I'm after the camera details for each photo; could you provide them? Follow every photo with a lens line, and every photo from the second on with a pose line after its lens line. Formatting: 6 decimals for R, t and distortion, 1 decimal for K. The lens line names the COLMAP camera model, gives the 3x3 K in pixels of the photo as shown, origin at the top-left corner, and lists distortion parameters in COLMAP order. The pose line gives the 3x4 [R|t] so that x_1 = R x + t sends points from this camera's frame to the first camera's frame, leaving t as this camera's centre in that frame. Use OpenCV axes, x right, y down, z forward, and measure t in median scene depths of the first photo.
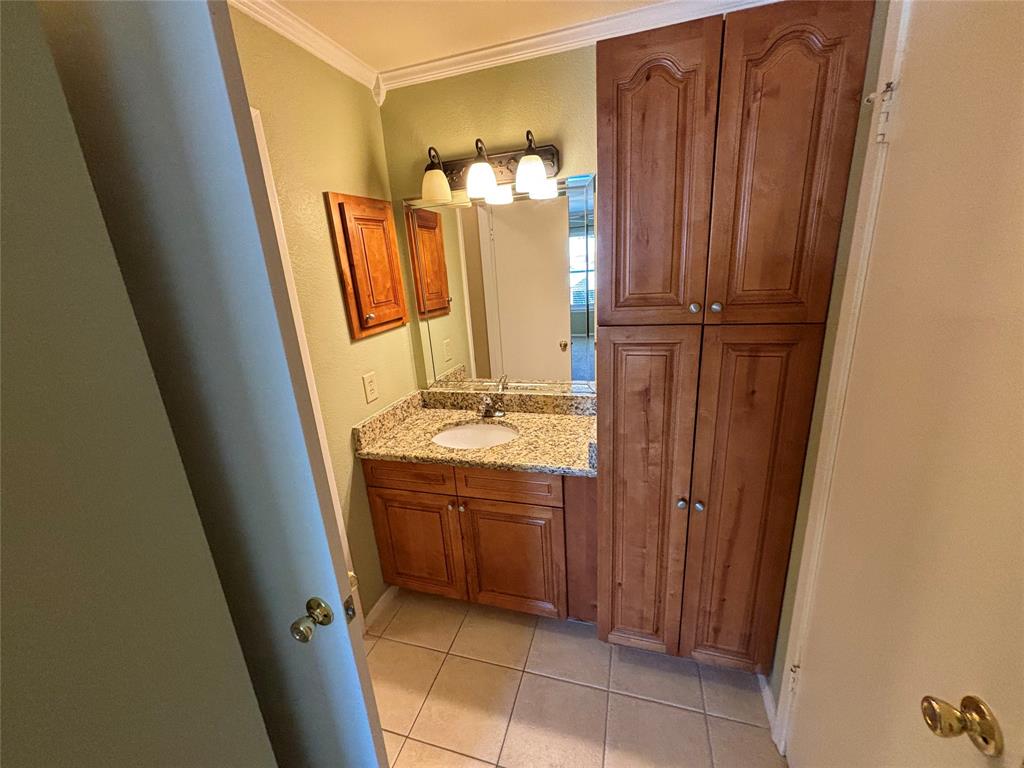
lens RADIAL K [[410.1, 0, 515.7], [0, 410.1, 389.9], [0, 0, 1]] dist [0.003761, -0.001950]
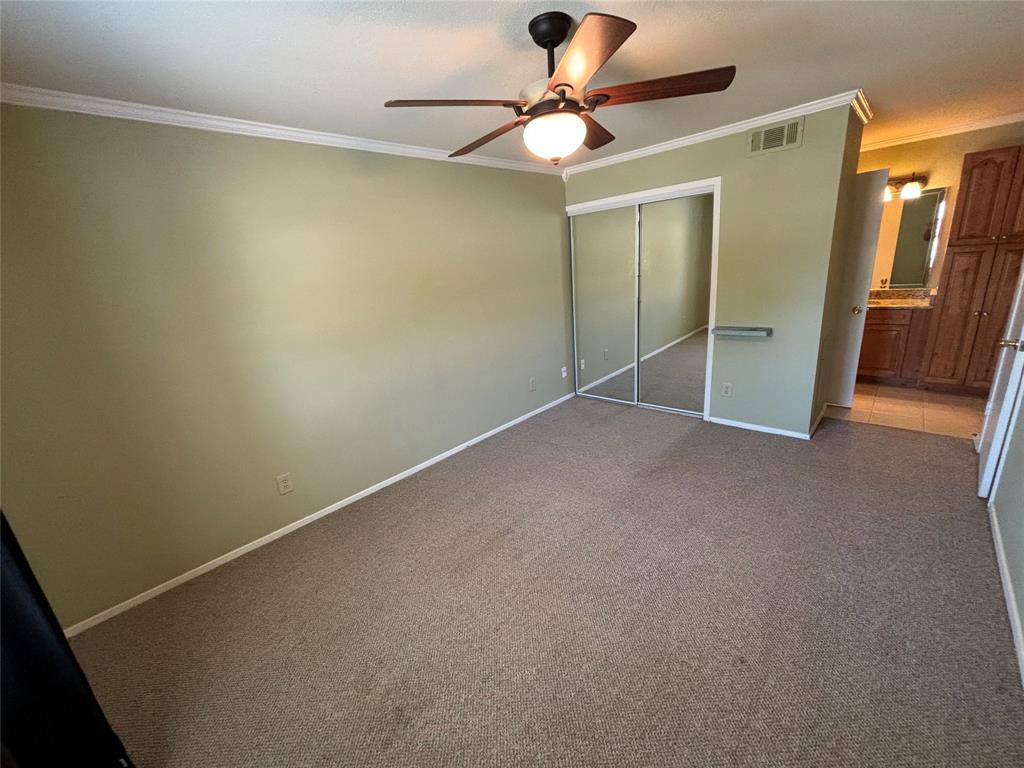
lens RADIAL K [[410.1, 0, 515.3], [0, 410.1, 385.7], [0, 0, 1]] dist [0.003761, -0.001950]
pose [[0.892712, 0.109954, -0.437008, -1.083789], [-0.089824, 0.993732, 0.066540, 0.850795], [0.441585, -0.020147, 0.896993, -2.804991]]
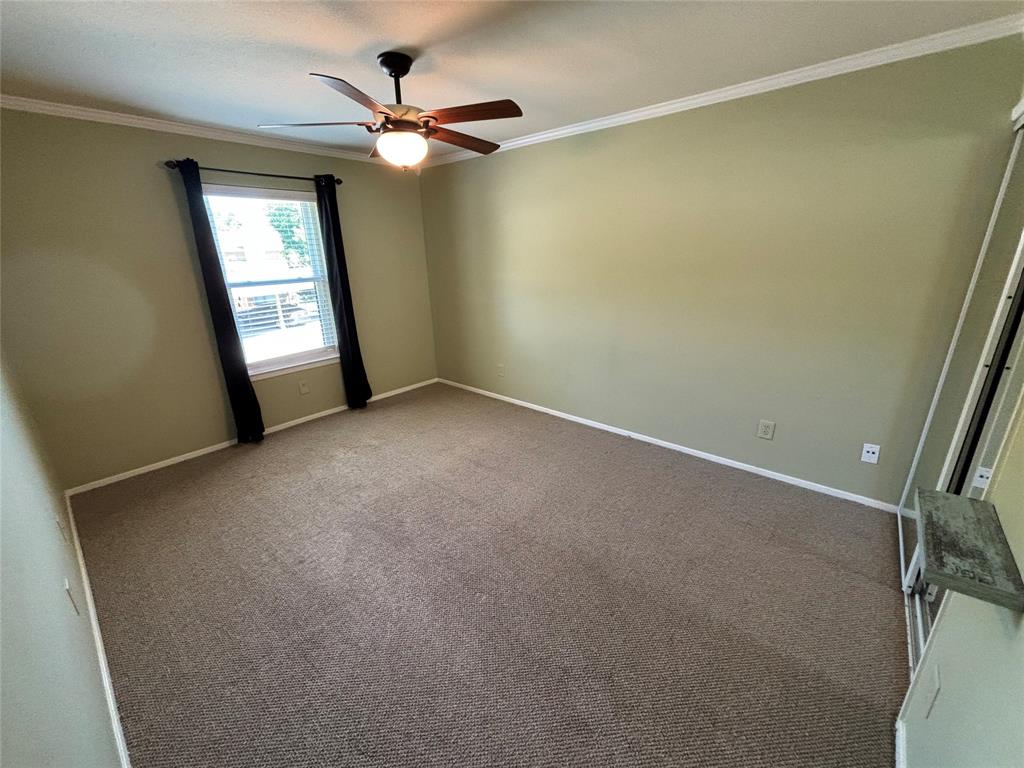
lens RADIAL K [[410.1, 0, 509.0], [0, 410.1, 381.6], [0, 0, 1]] dist [0.003761, -0.001950]
pose [[-0.402208, 0.346349, -0.847509, 2.517575], [-0.213656, 0.864618, 0.454737, -1.824743], [0.890269, 0.363975, -0.273757, 5.803582]]
